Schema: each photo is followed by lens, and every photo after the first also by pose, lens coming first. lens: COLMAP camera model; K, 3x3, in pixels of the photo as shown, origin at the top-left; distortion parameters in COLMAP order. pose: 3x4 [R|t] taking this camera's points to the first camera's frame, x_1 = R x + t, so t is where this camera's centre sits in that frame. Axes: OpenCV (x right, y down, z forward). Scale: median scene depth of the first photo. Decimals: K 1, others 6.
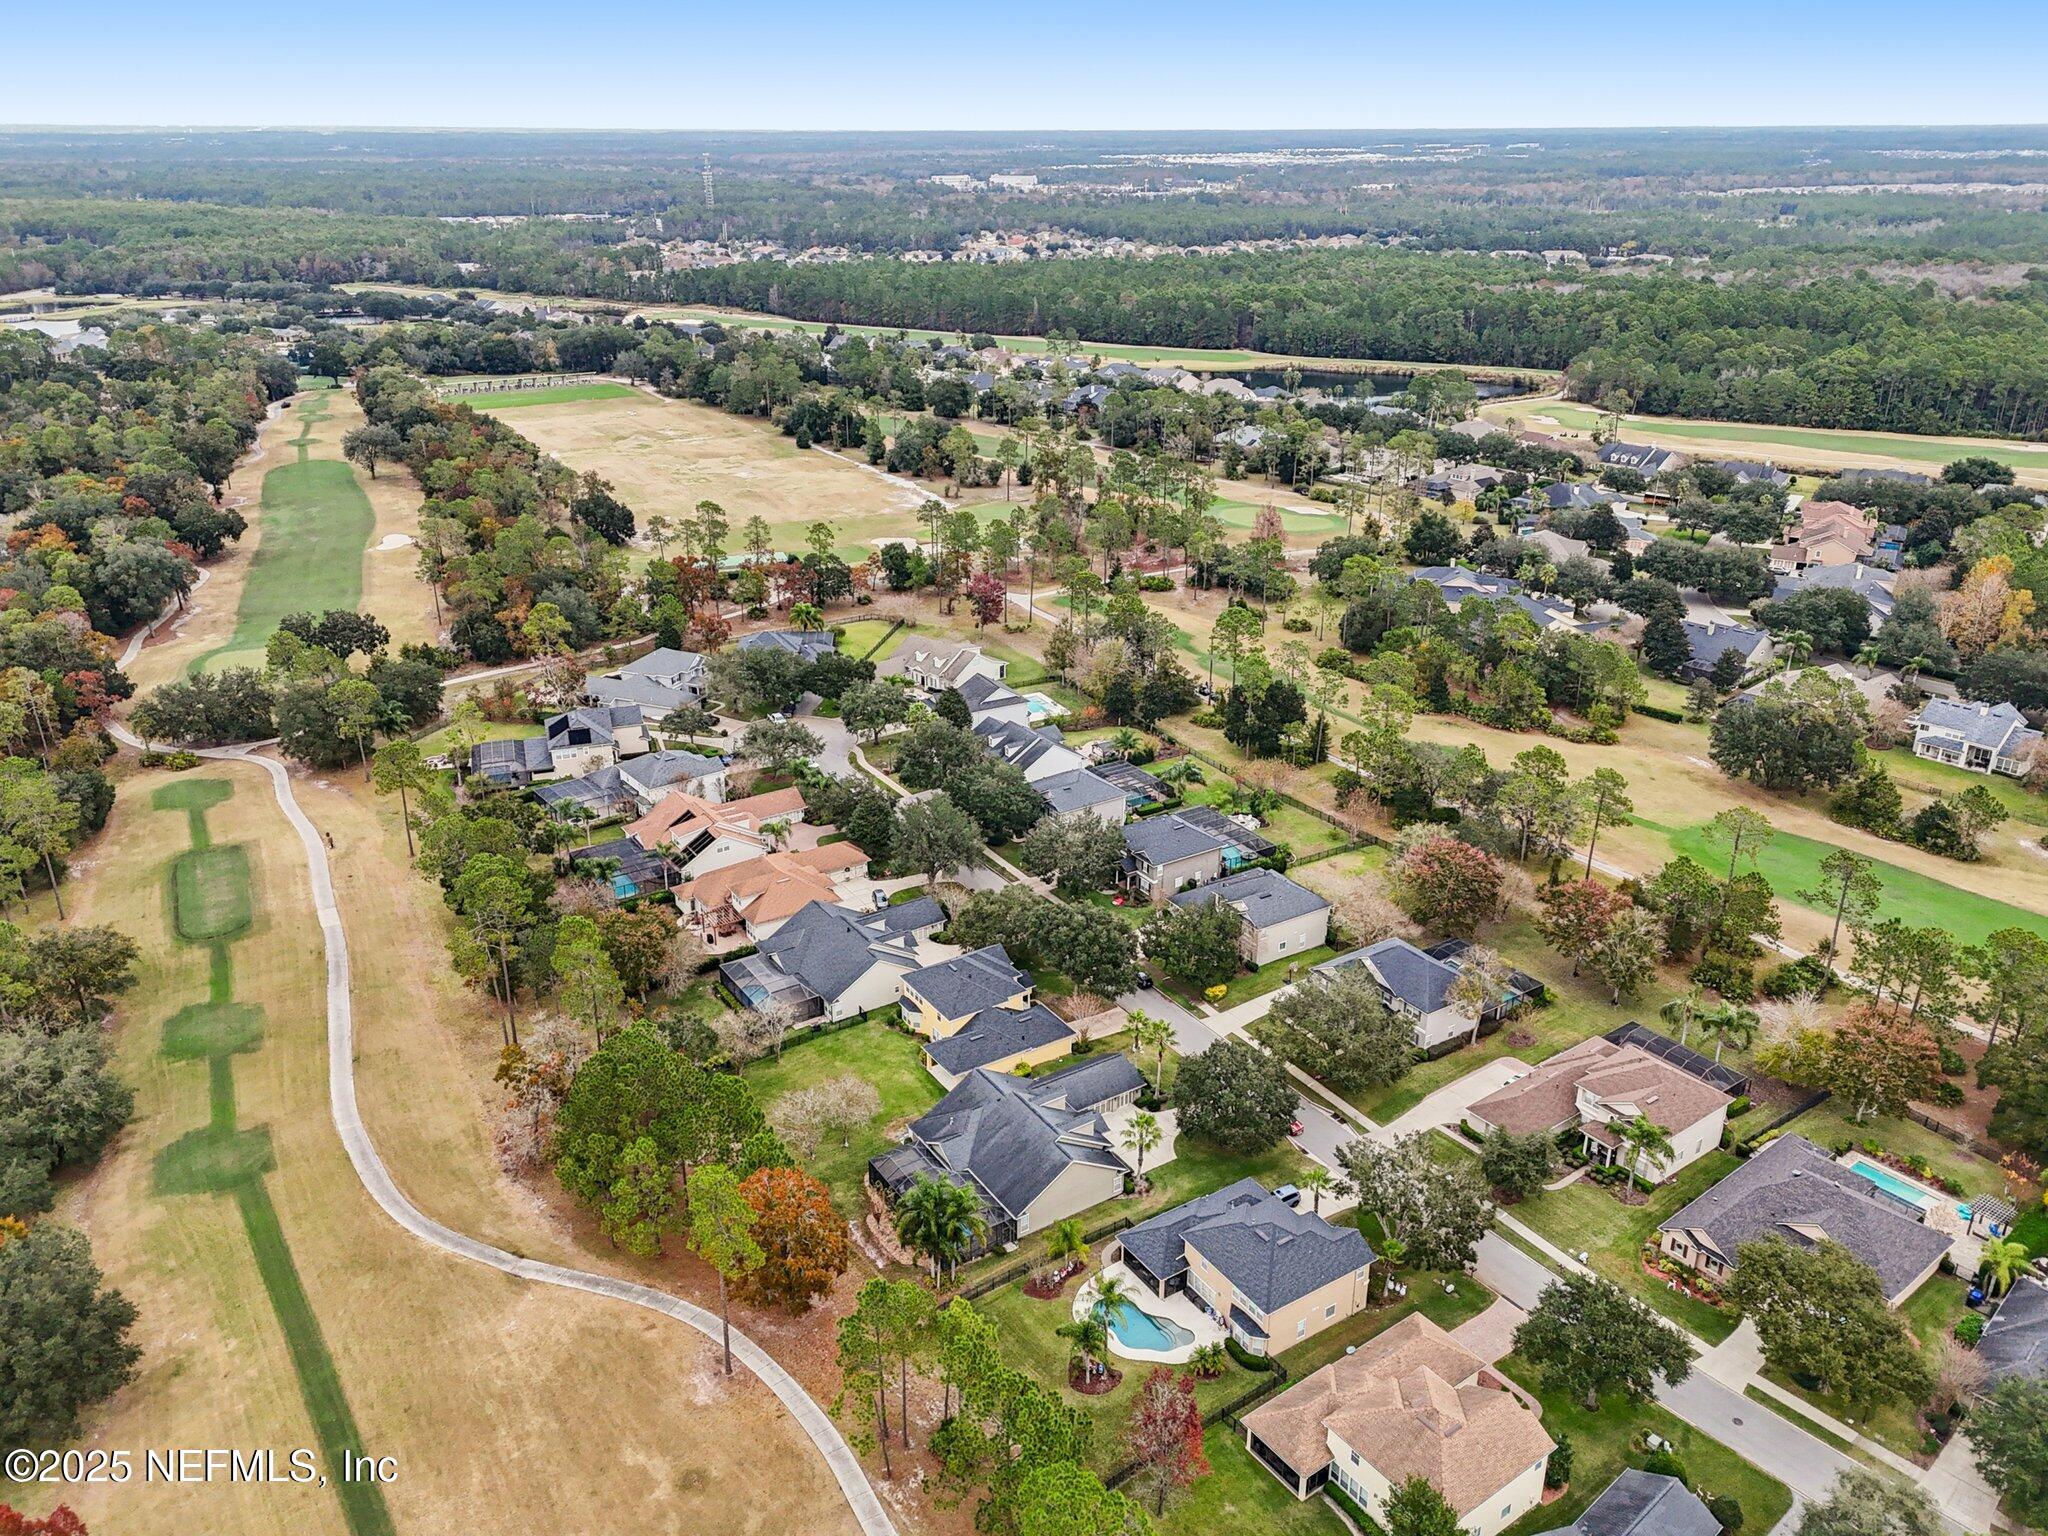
lens RADIAL K [[1506.1, 0, 1026.5], [0, 1506.1, 759.0], [0, 0, 1]] dist [0.081496, -0.080317]
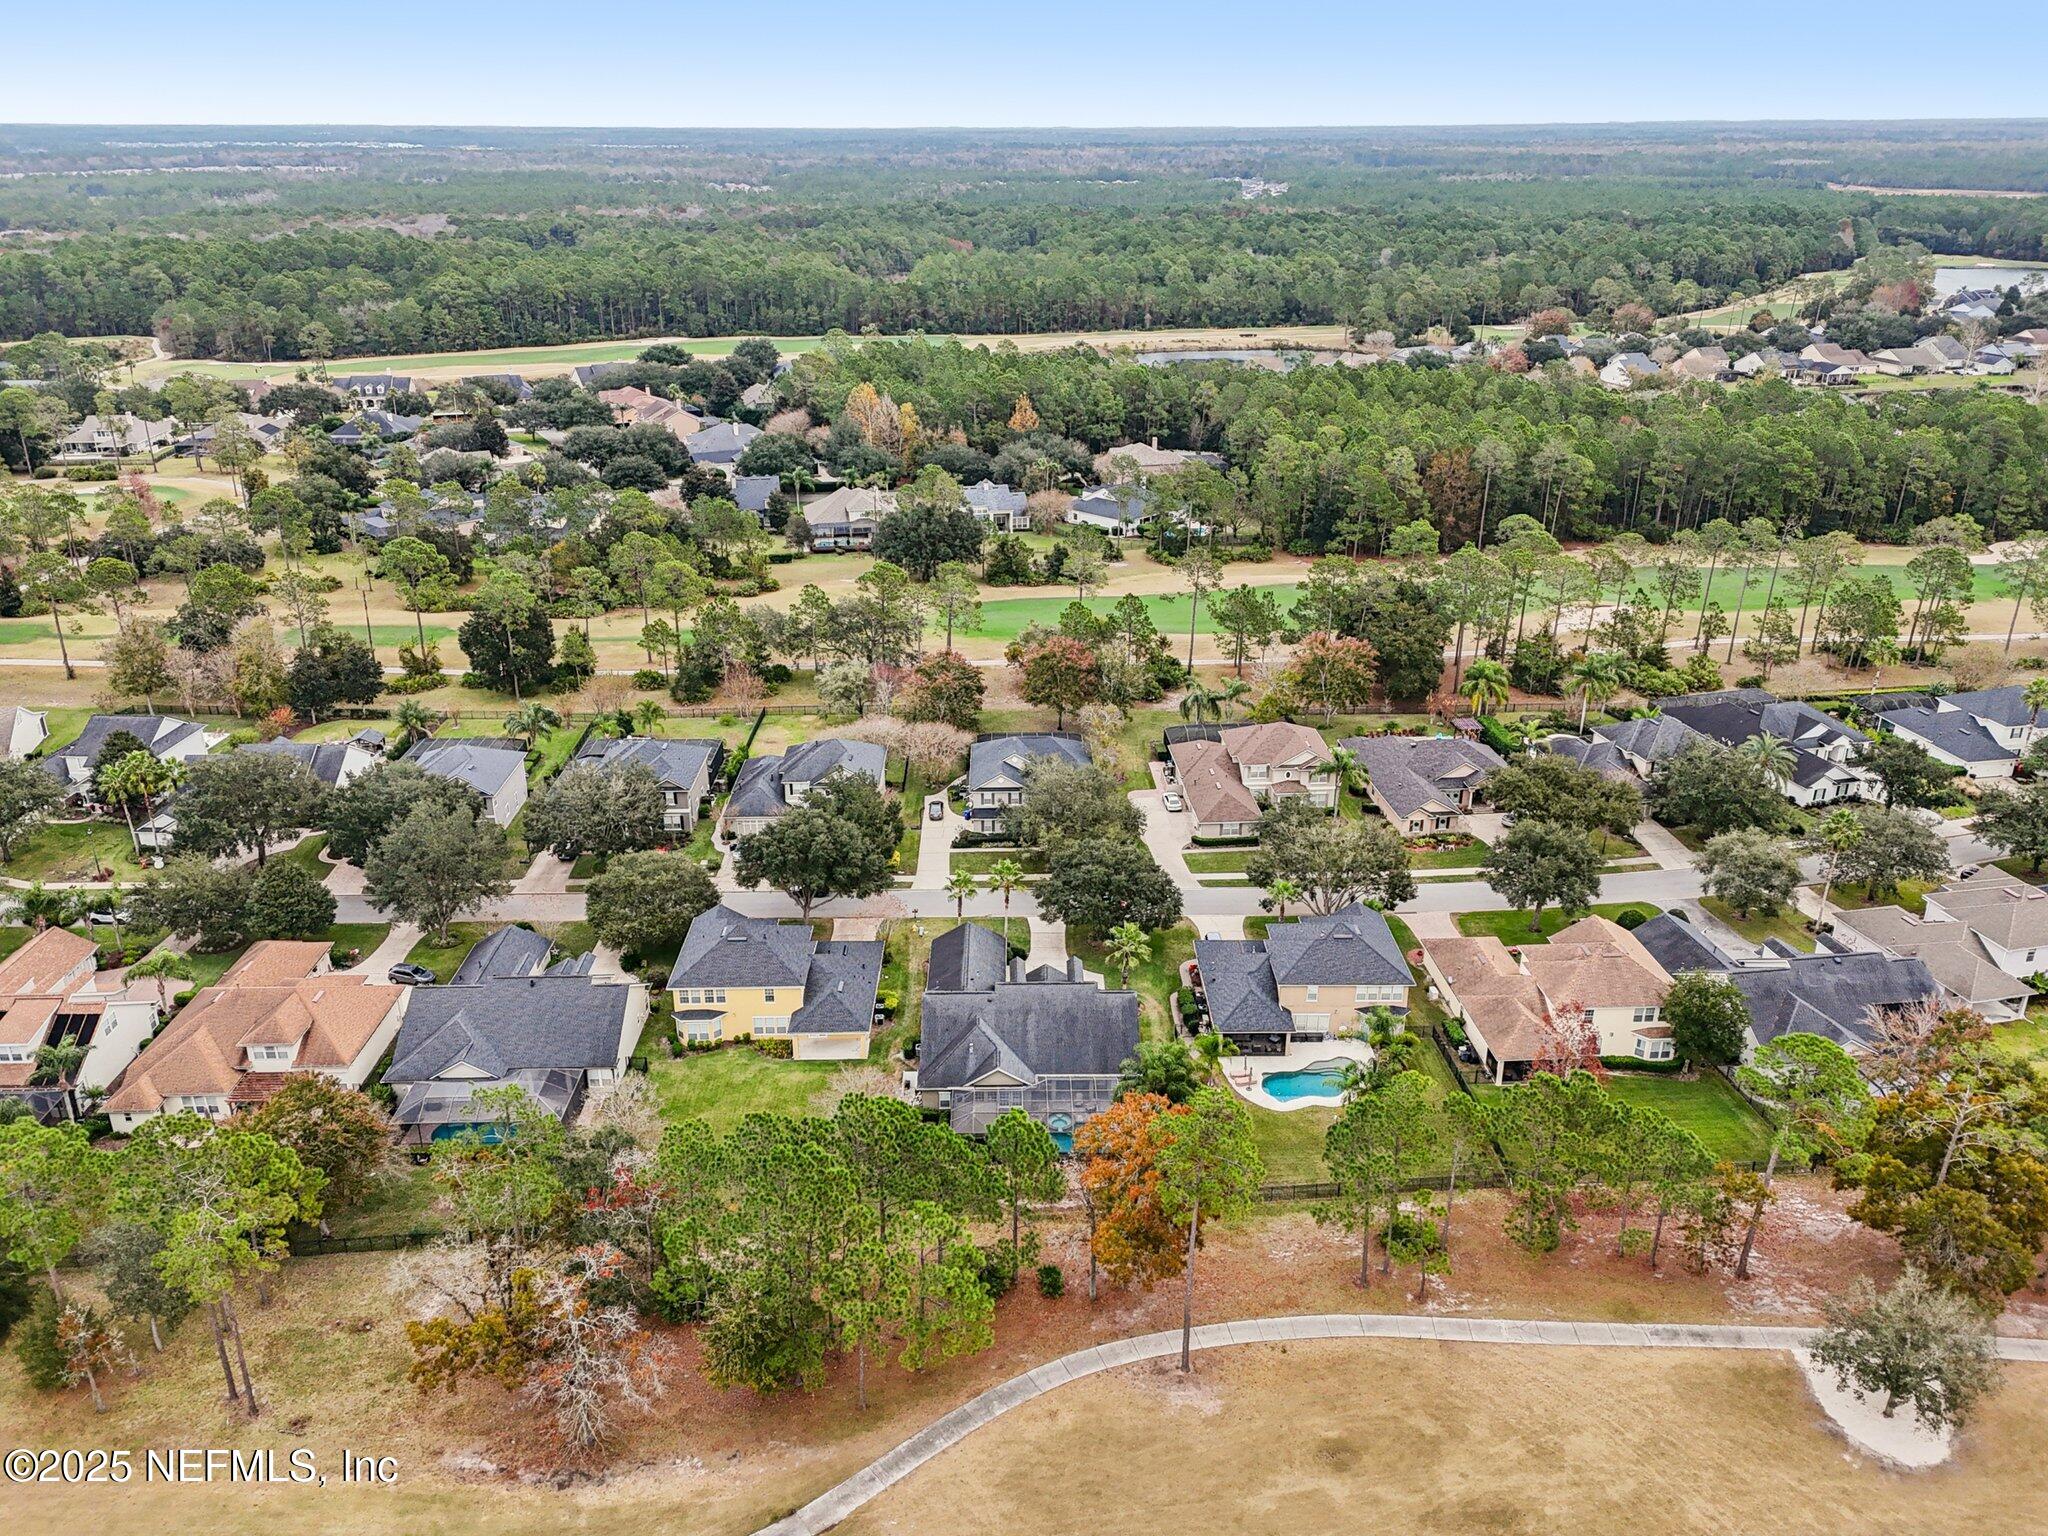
lens RADIAL K [[1514.3, 0, 1023.2], [0, 1514.3, 759.6], [0, 0, 1]] dist [0.083630, -0.081396]
pose [[0.537367, -0.325096, 0.778170, -0.459349], [0.323915, 0.931503, 0.165474, -0.024011], [-0.778663, 0.163140, 0.605863, 0.338387]]
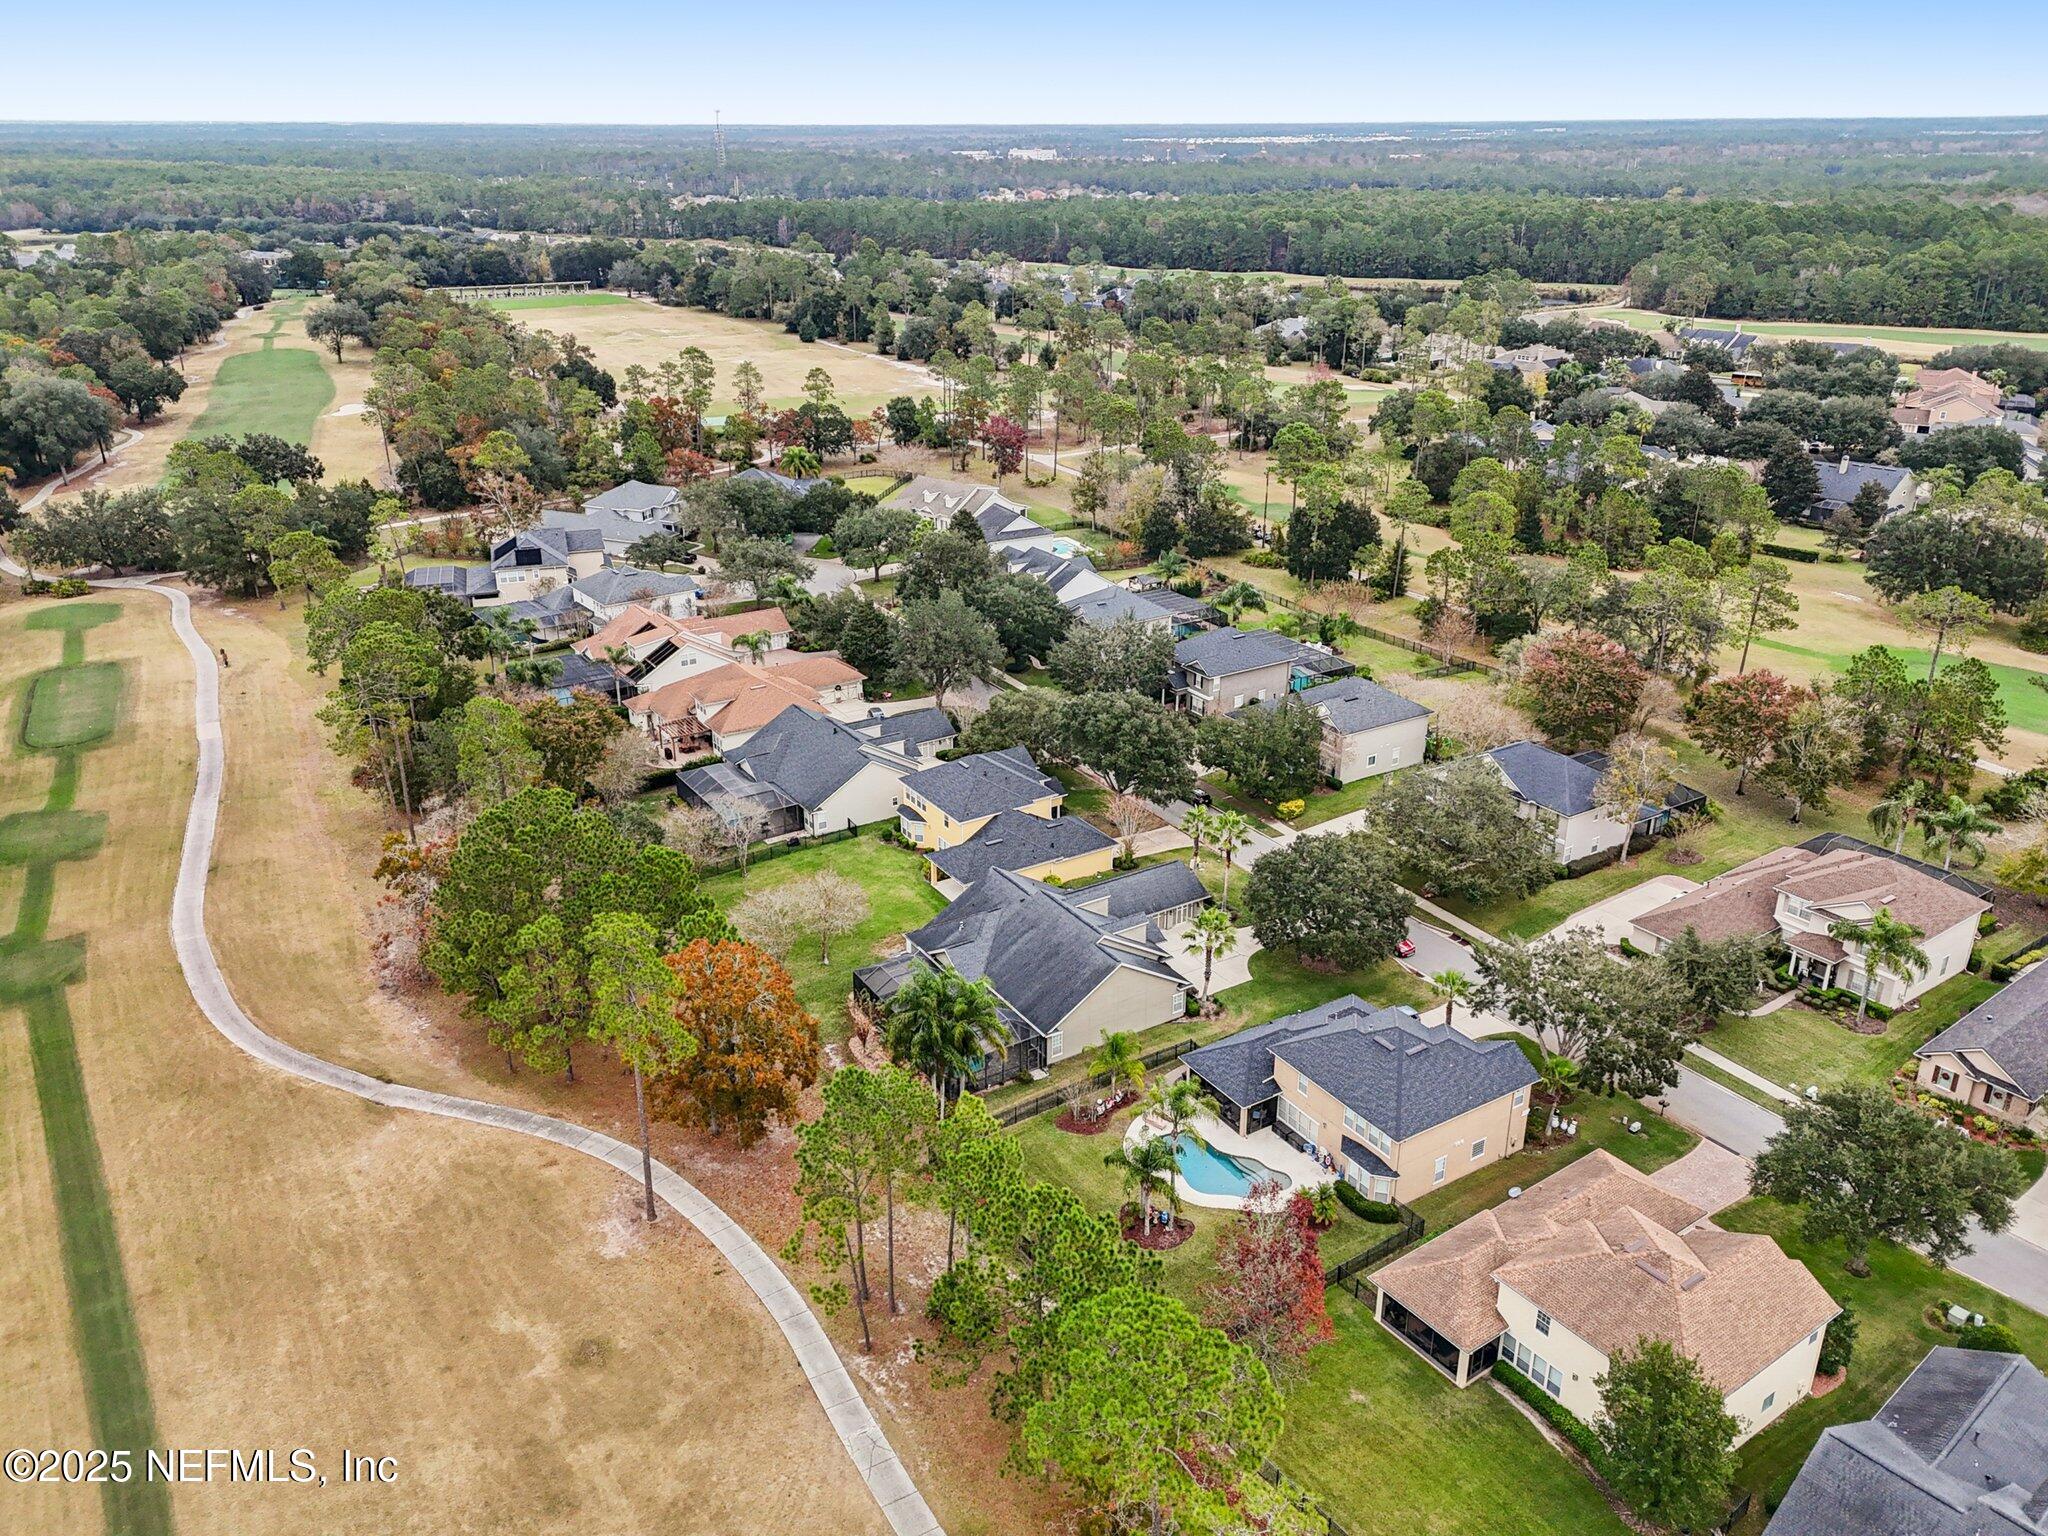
lens RADIAL K [[1514.3, 0, 1023.2], [0, 1514.3, 759.6], [0, 0, 1]] dist [0.083630, -0.081396]
pose [[0.999911, 0.003943, -0.012782, -0.006133], [-0.003882, 0.999981, 0.004739, 0.111357], [0.012800, -0.004689, 0.999907, 0.170166]]
